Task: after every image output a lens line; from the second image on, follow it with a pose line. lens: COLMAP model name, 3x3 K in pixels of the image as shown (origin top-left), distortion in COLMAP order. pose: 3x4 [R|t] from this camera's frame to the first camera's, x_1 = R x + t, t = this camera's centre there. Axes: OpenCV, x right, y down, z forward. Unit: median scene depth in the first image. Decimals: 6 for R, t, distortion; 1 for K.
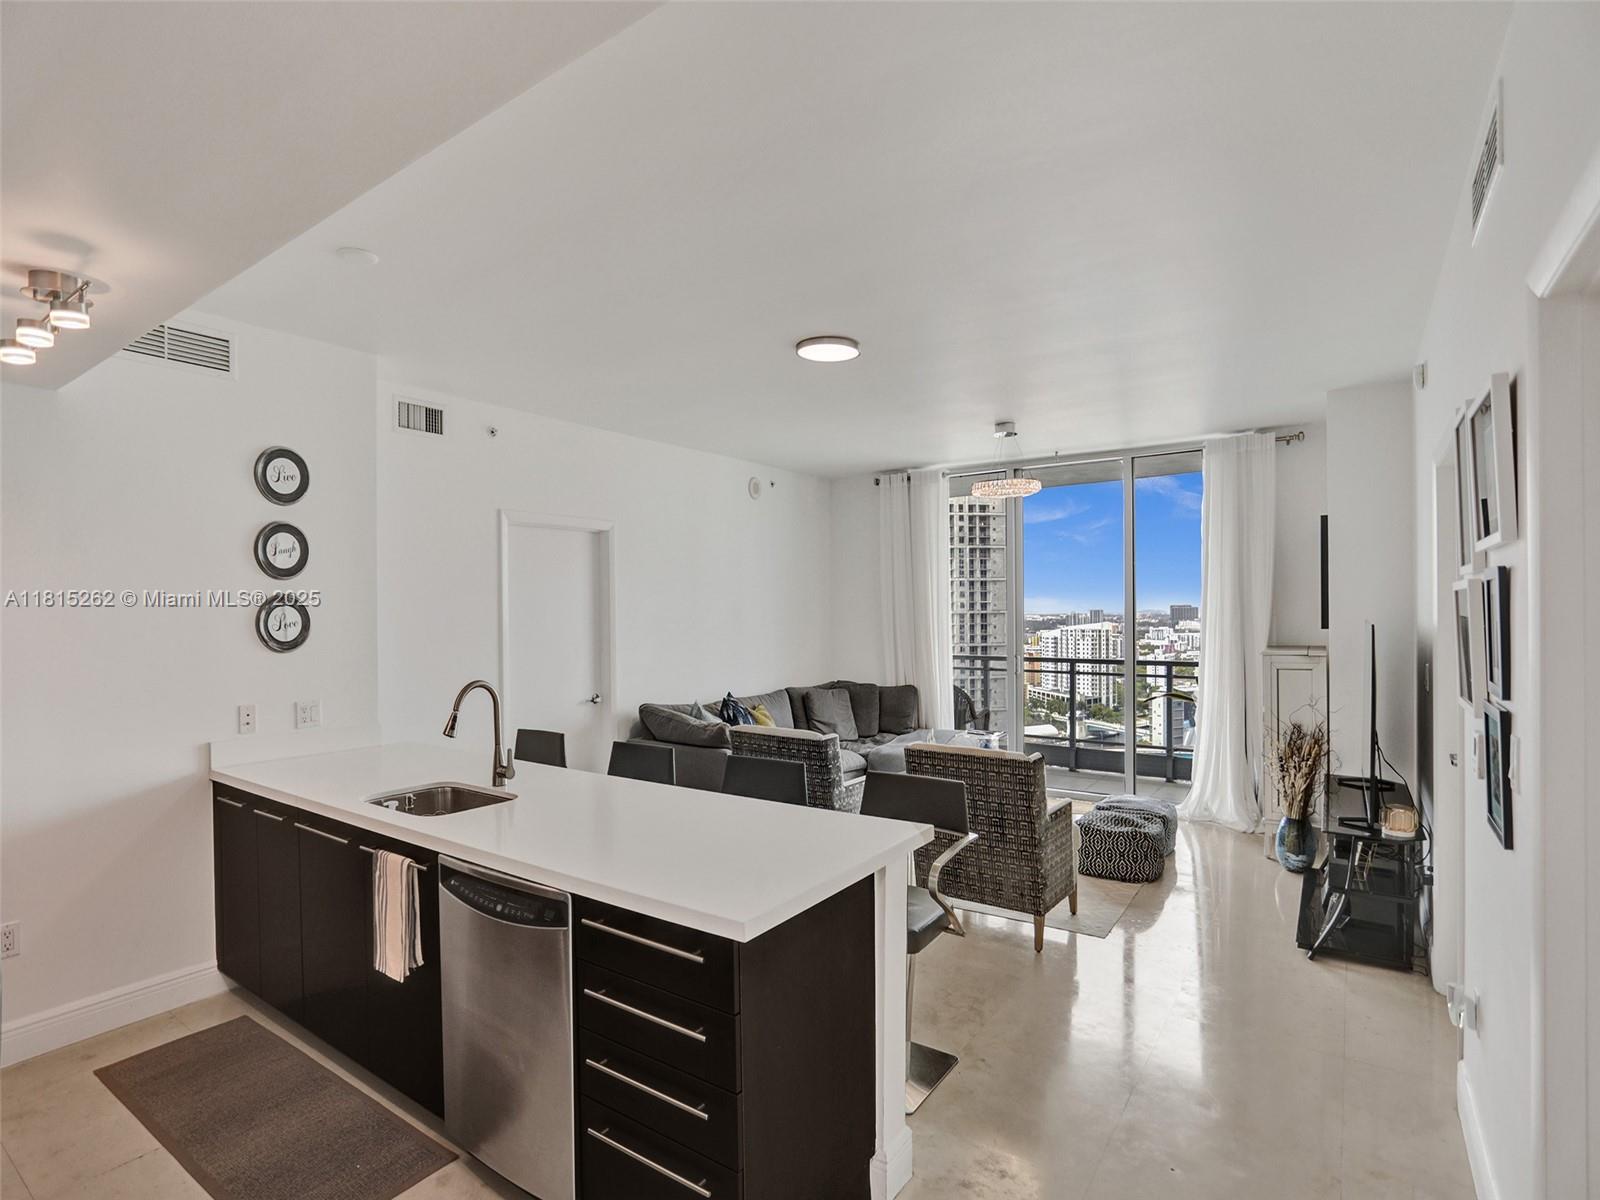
lens RADIAL K [[802.5, 0, 794.4], [0, 802.5, 621.9], [0, 0, 1]] dist [-0.068627, 0.027637]
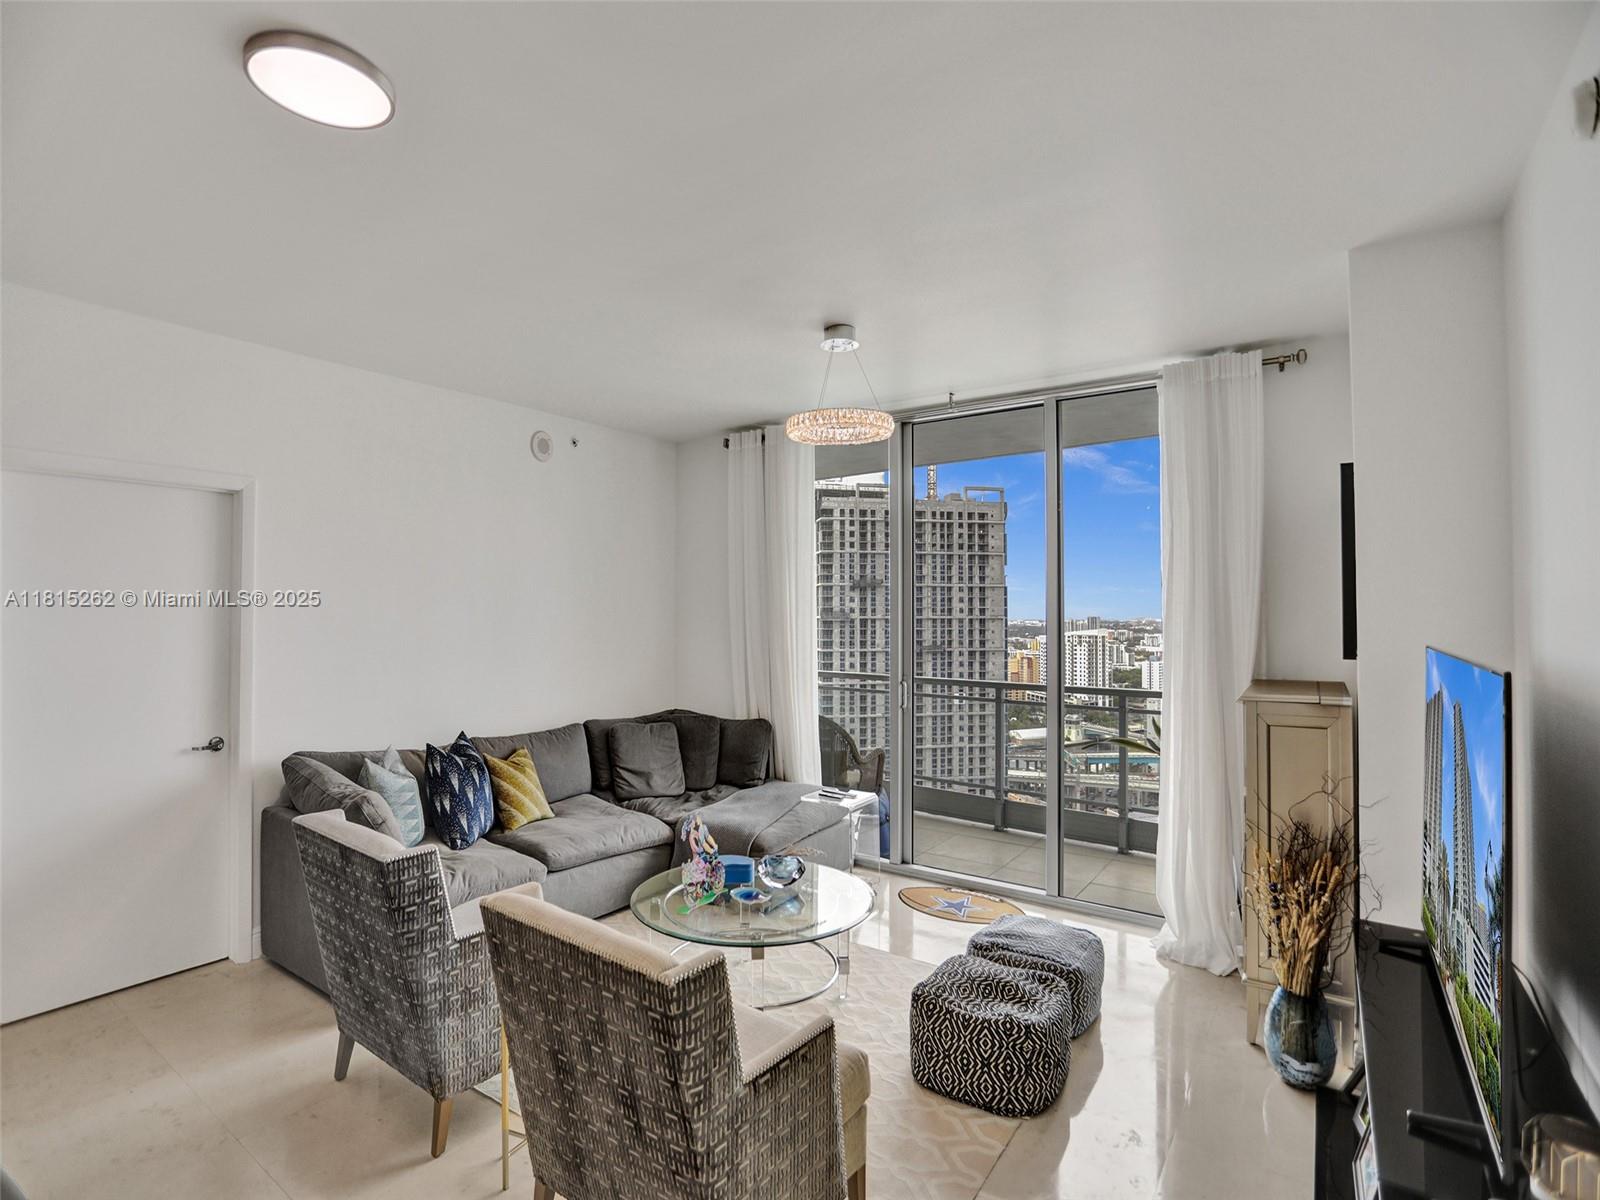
lens RADIAL K [[802.5, 0, 791.5], [0, 802.5, 587.6], [0, 0, 1]] dist [-0.068627, 0.027637]
pose [[0.999878, 0.015105, -0.004027, 0.227840], [-0.015268, 0.998910, -0.044112, -0.011560], [0.003357, 0.044168, 0.999018, 0.357936]]
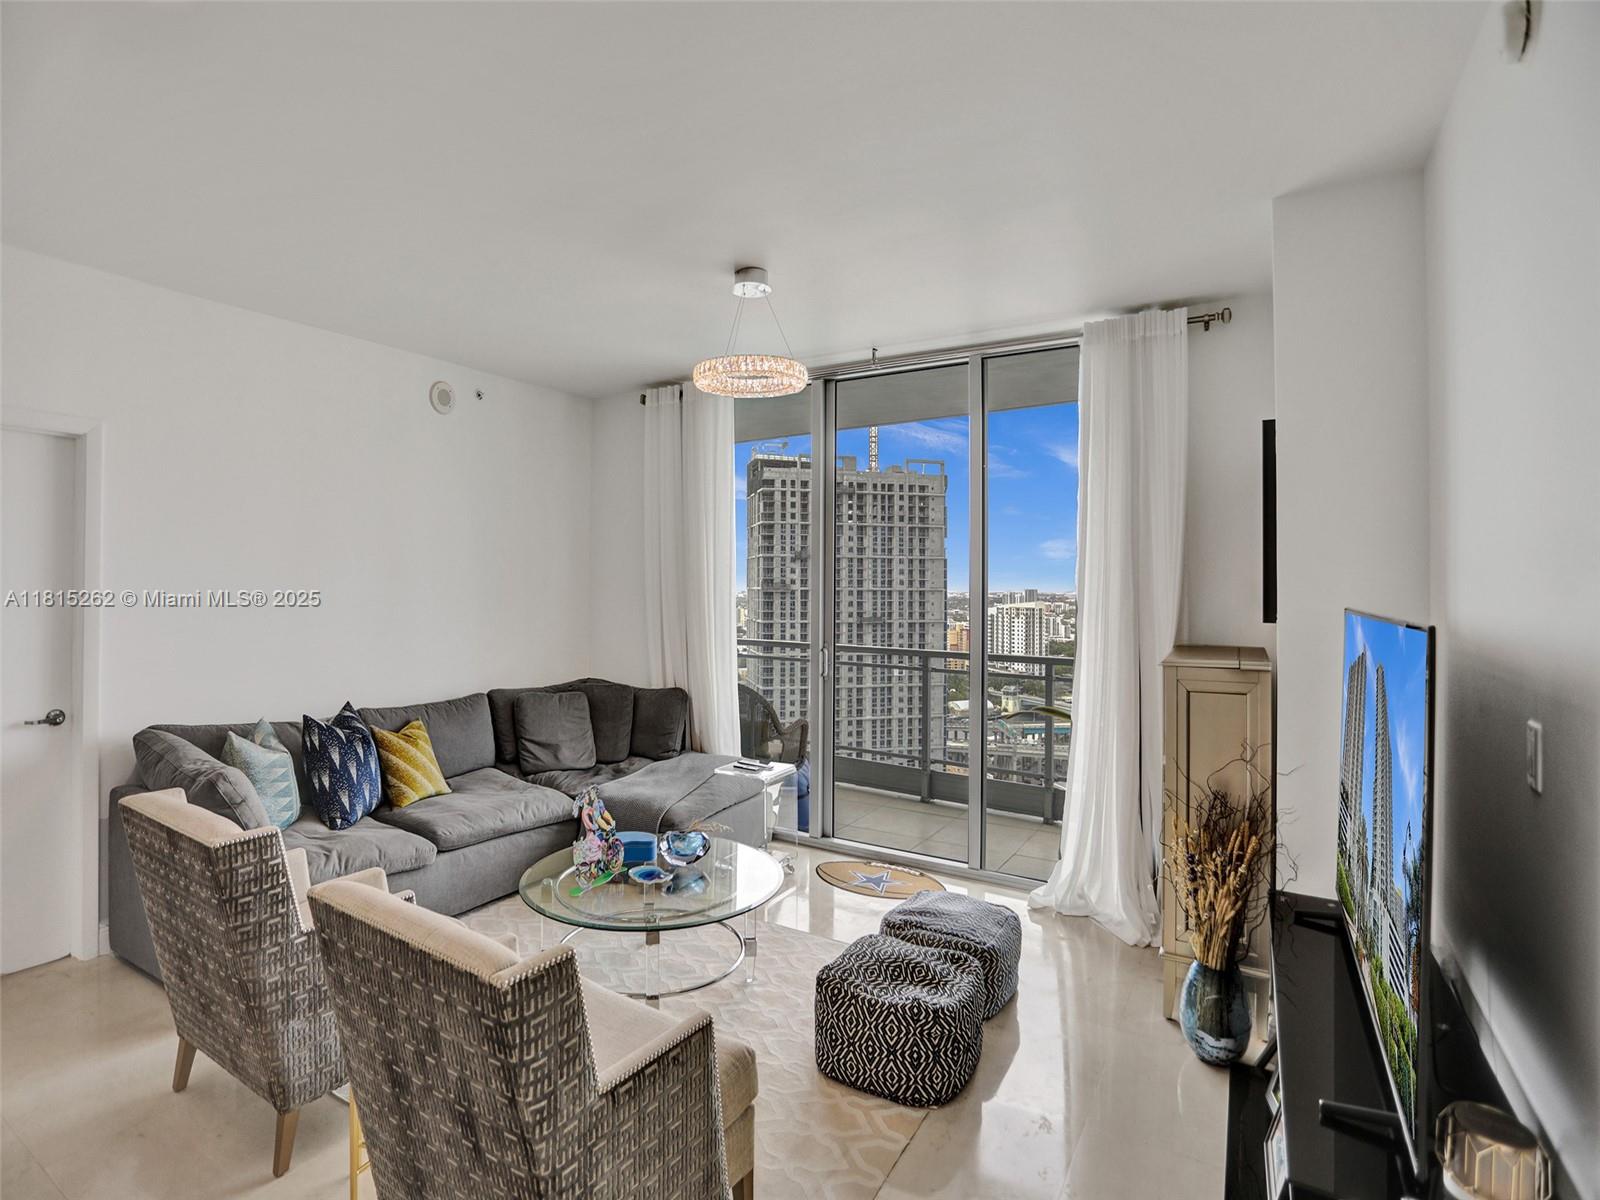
lens RADIAL K [[802.5, 0, 788.9], [0, 802.5, 567.6], [0, 0, 1]] dist [-0.068627, 0.027637]
pose [[0.997698, 0.020503, 0.064645, 0.254636], [-0.018288, 0.999232, -0.034667, -0.004789], [-0.065307, 0.033405, 0.997306, 0.393497]]
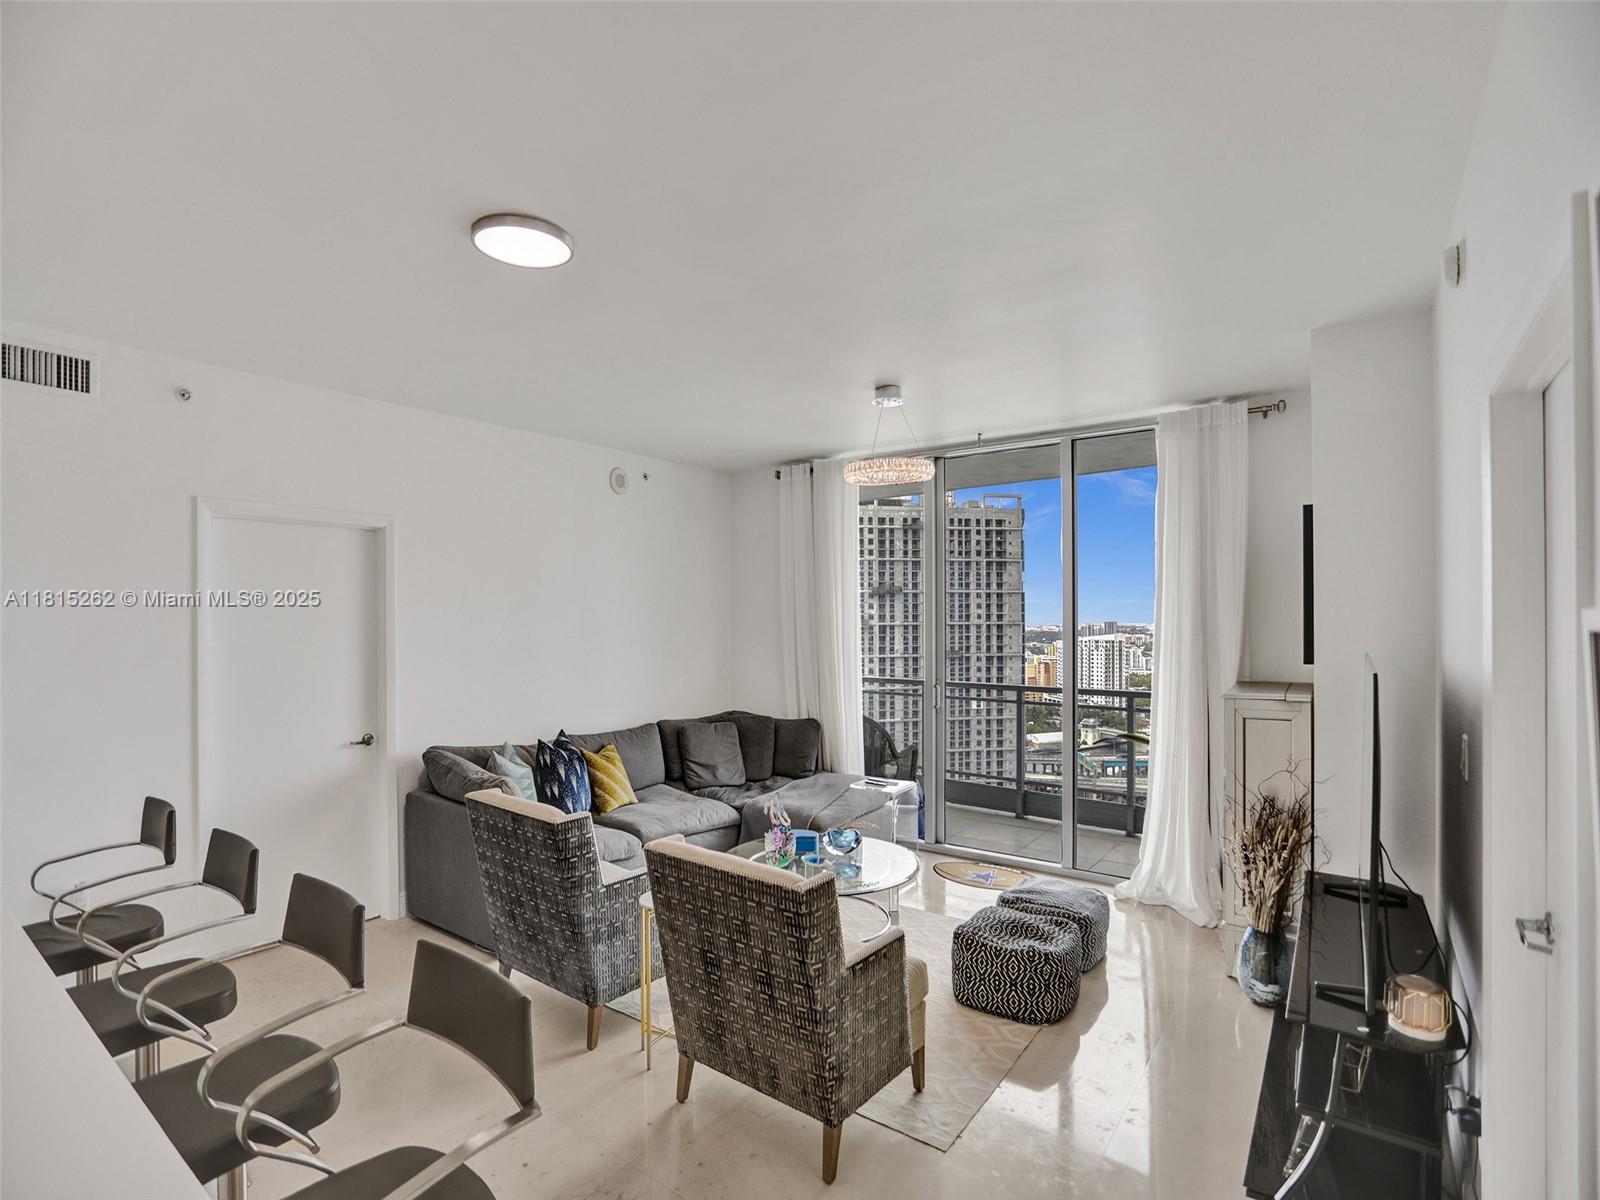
lens RADIAL K [[802.5, 0, 797.0], [0, 802.5, 614.1], [0, 0, 1]] dist [-0.068627, 0.027637]
pose [[0.999796, 0.009396, -0.017870, 0.190228], [-0.009741, 0.999766, -0.019301, -0.017058], [0.017684, 0.019471, 0.999654, 0.232933]]
